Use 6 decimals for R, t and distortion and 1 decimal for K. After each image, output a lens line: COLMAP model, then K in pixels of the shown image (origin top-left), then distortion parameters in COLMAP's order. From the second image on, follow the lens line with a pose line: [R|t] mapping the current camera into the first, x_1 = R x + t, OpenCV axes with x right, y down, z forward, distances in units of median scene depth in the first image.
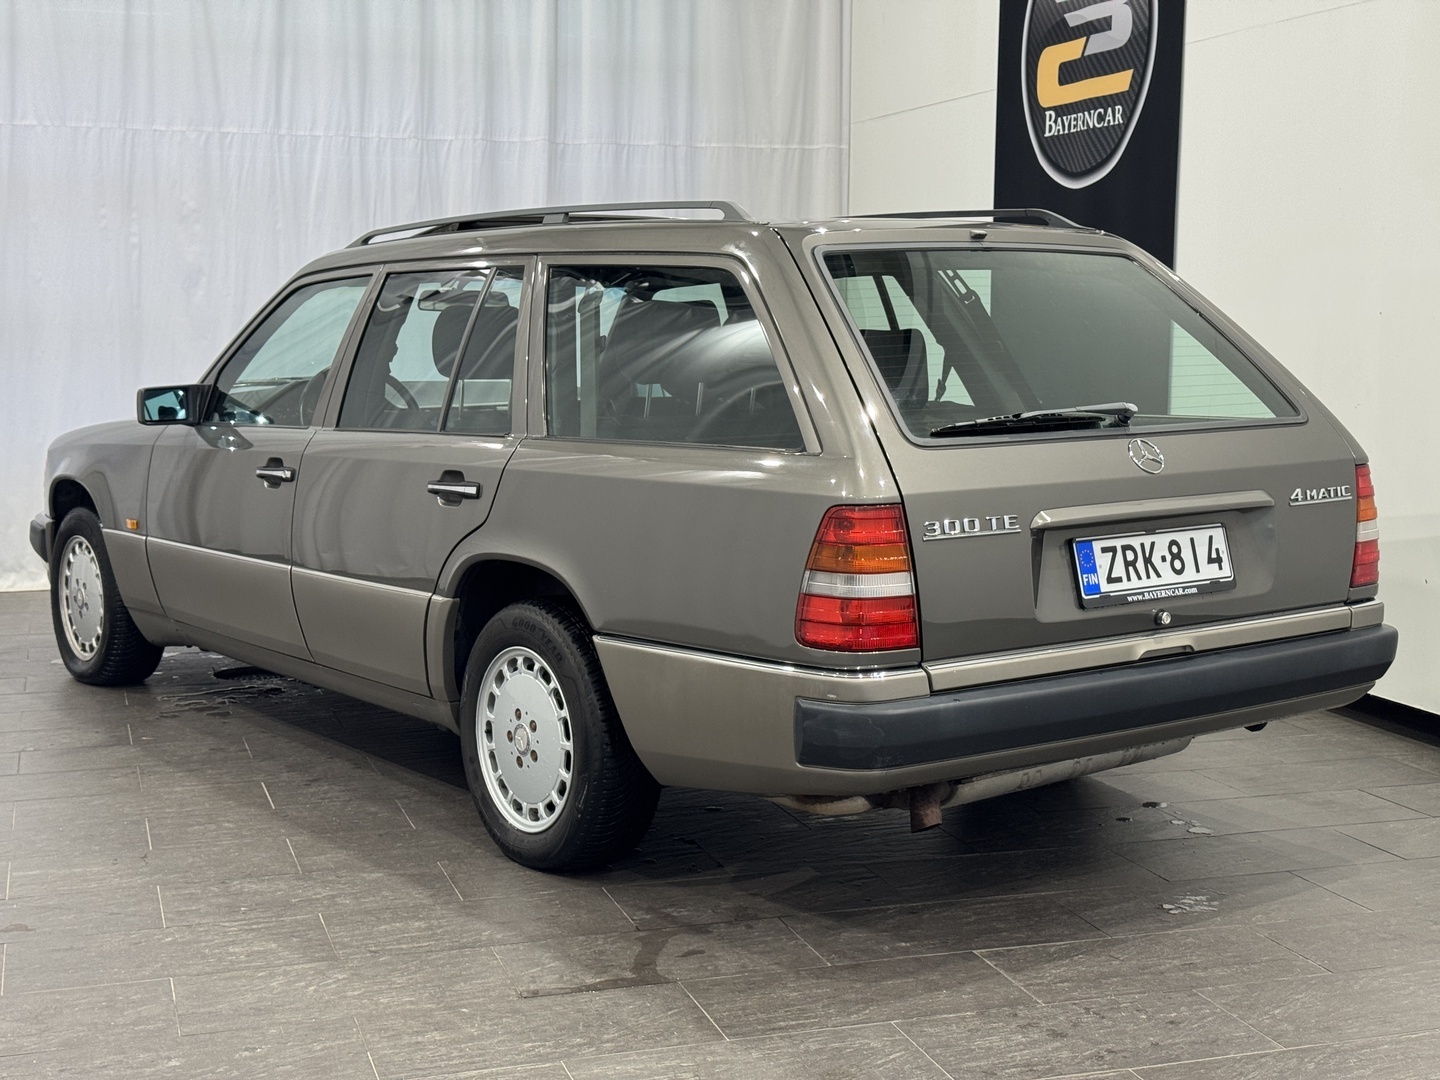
lens RADIAL K [[2039.4, 0, 713.2], [0, 2039.4, 549.7], [0, 0, 1]] dist [0.182394, -0.385737]
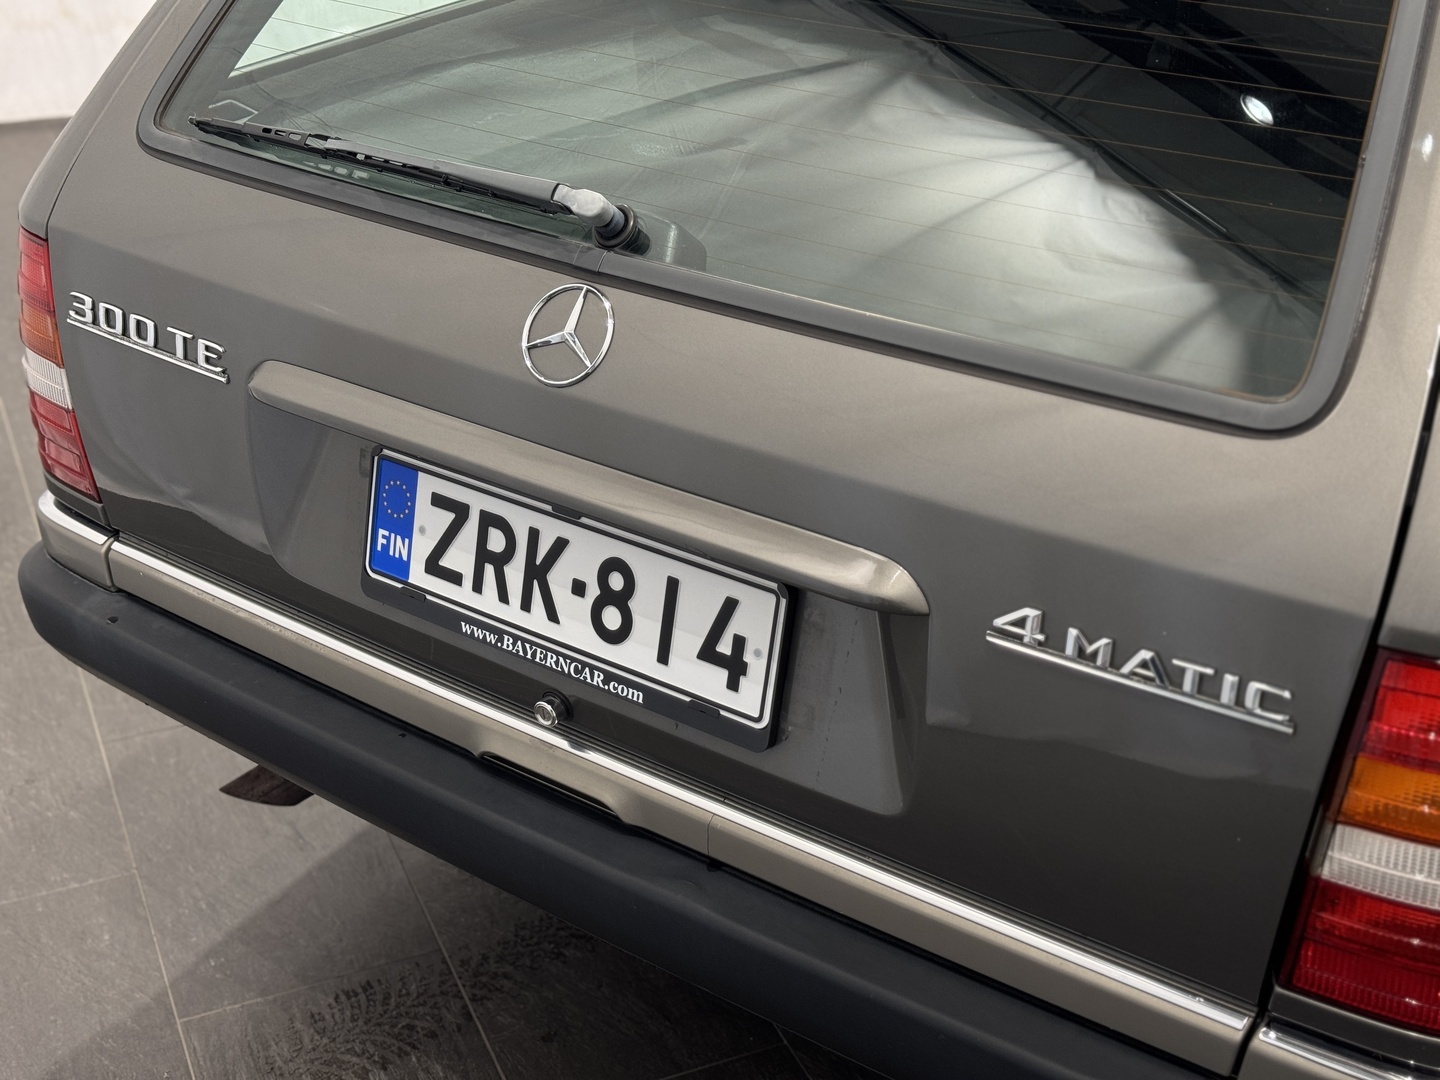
lens RADIAL K [[1979.9, 0, 720.0], [0, 1979.9, 540.0], [0, 0, 1]] dist [0.190083, -0.440044]
pose [[0.276178, 0.450362, -0.849058, 0.550612], [-0.090864, 0.891695, 0.443422, -0.178897], [0.956802, -0.045315, 0.287189, 0.906206]]
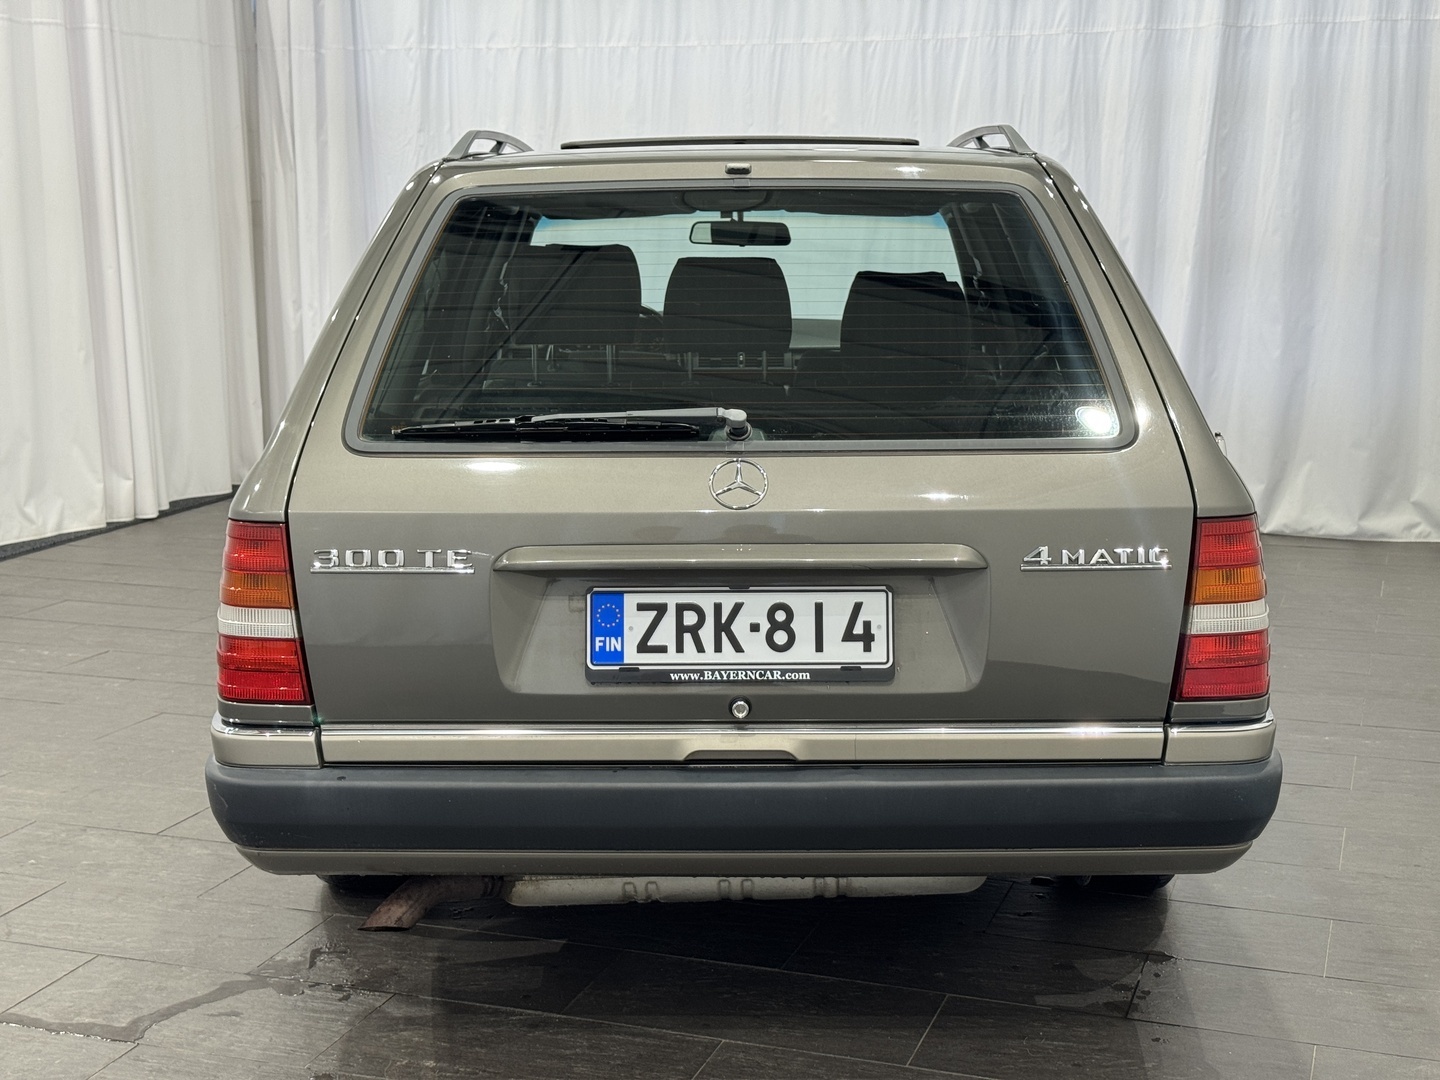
lens RADIAL K [[2039.4, 0, 713.2], [0, 2039.4, 549.7], [0, 0, 1]] dist [0.182394, -0.385737]
pose [[0.789760, 0.101411, -0.604975, 0.633563], [-0.069264, 0.994675, 0.076316, -0.075937], [0.609493, -0.018368, 0.792579, 0.418423]]
